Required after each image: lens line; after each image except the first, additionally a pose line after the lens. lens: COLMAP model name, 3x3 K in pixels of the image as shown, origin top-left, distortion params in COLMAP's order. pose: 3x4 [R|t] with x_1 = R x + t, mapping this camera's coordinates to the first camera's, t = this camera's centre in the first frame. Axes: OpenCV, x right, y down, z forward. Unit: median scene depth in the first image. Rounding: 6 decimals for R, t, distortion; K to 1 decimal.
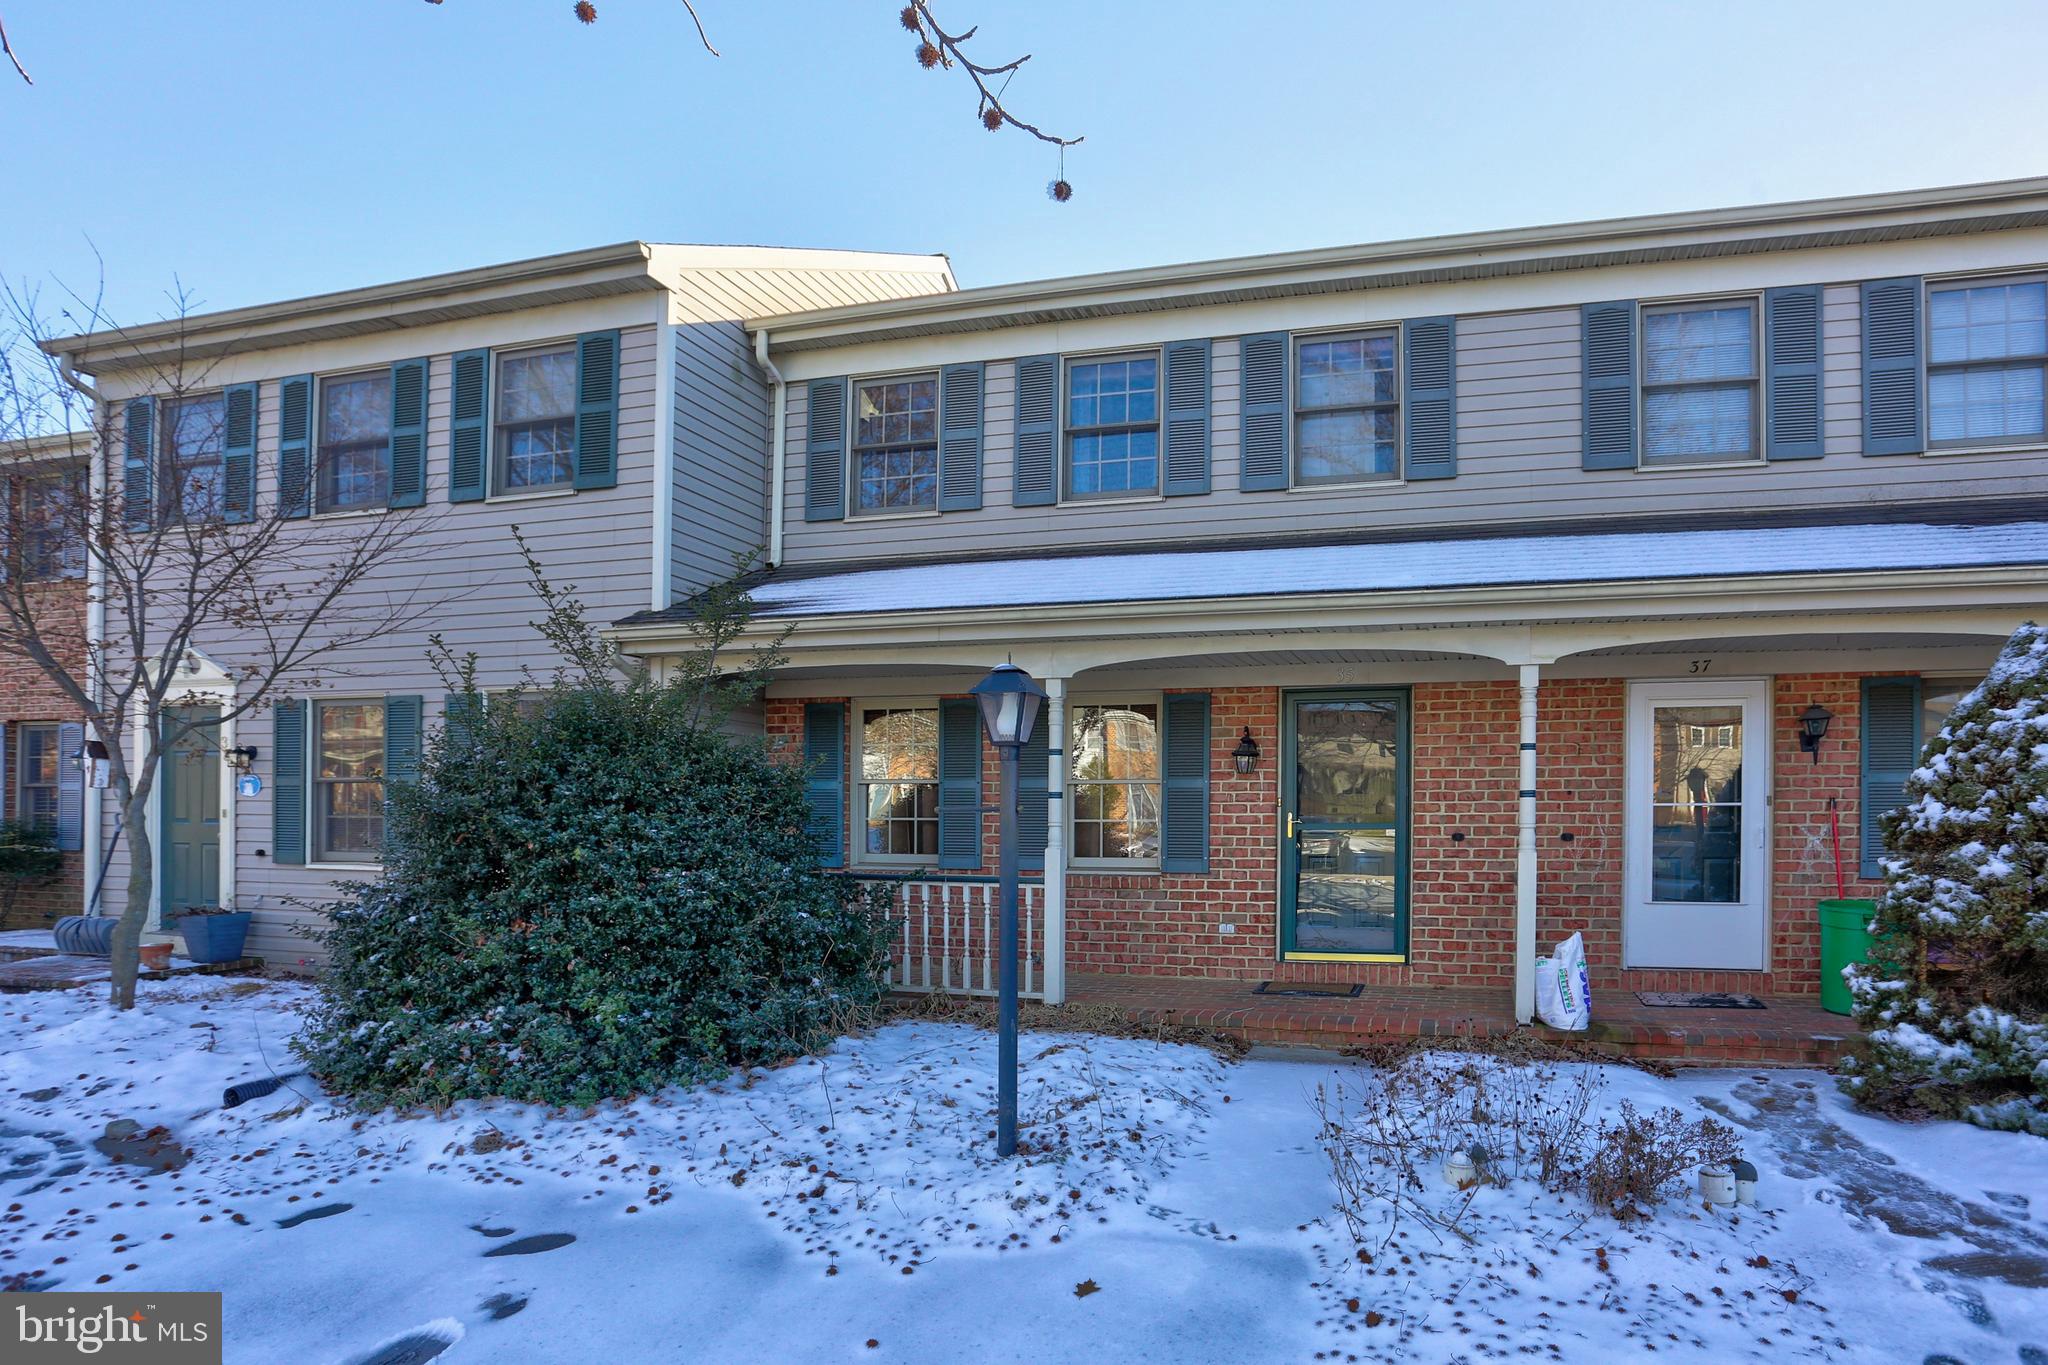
lens RADIAL K [[1021.1, 0, 1042.0], [0, 1021.1, 702.4], [0, 0, 1]] dist [-0.059986, 0.027279]
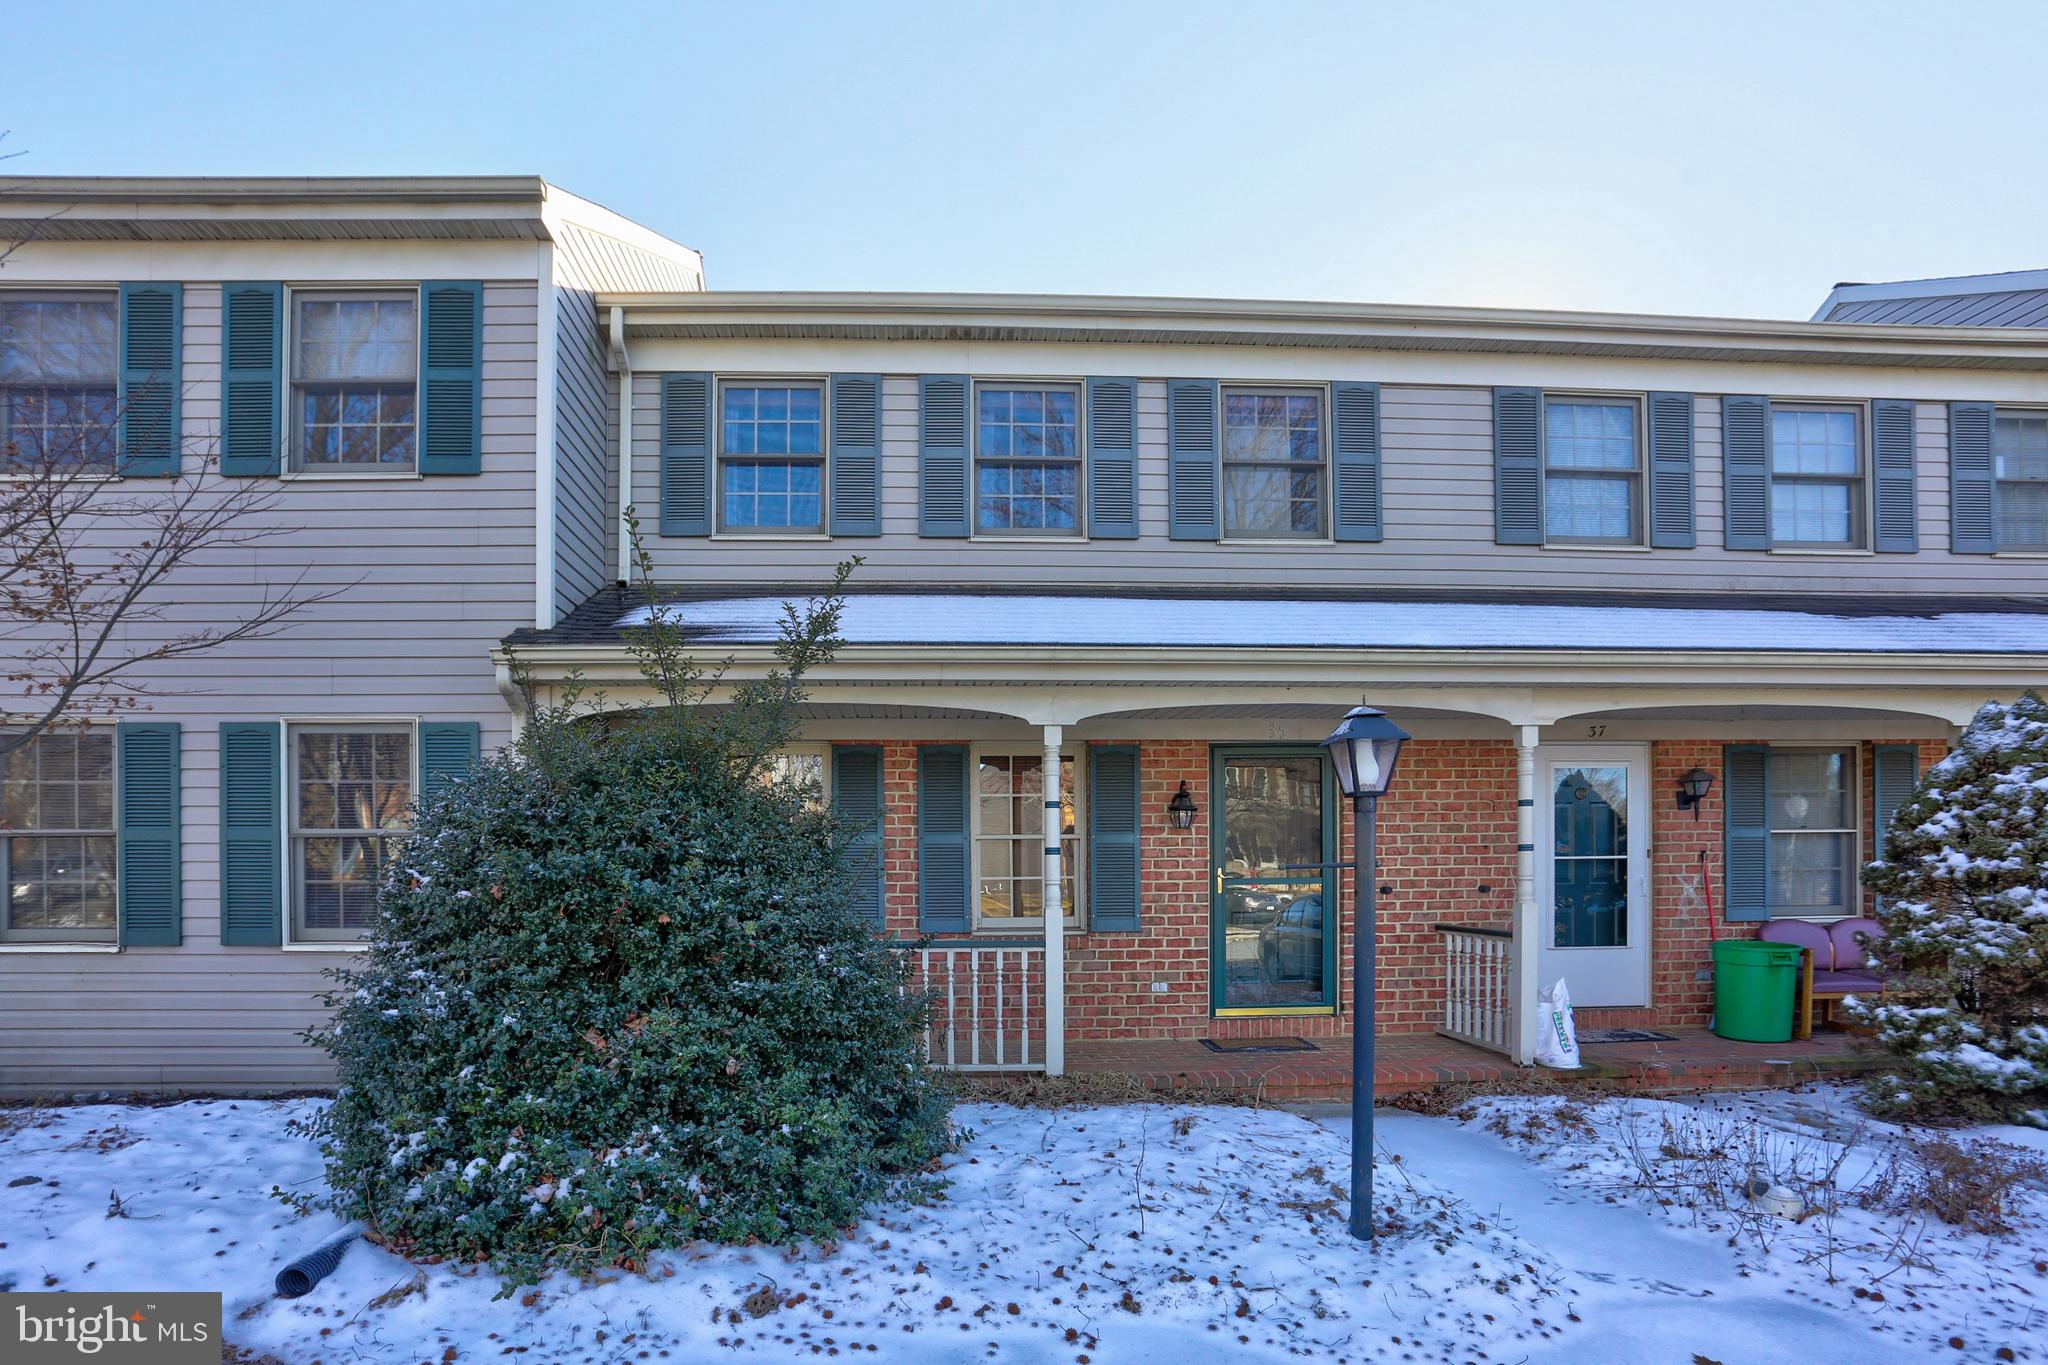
lens RADIAL K [[1061.7, 0, 943.4], [0, 1061.7, 767.7], [0, 0, 1]] dist [-0.057874, 0.023413]
pose [[0.962156, 0.017793, 0.271919, -0.315014], [-0.020967, 0.999742, 0.008773, 0.008187], [-0.271692, -0.014142, 0.962280, 0.090765]]
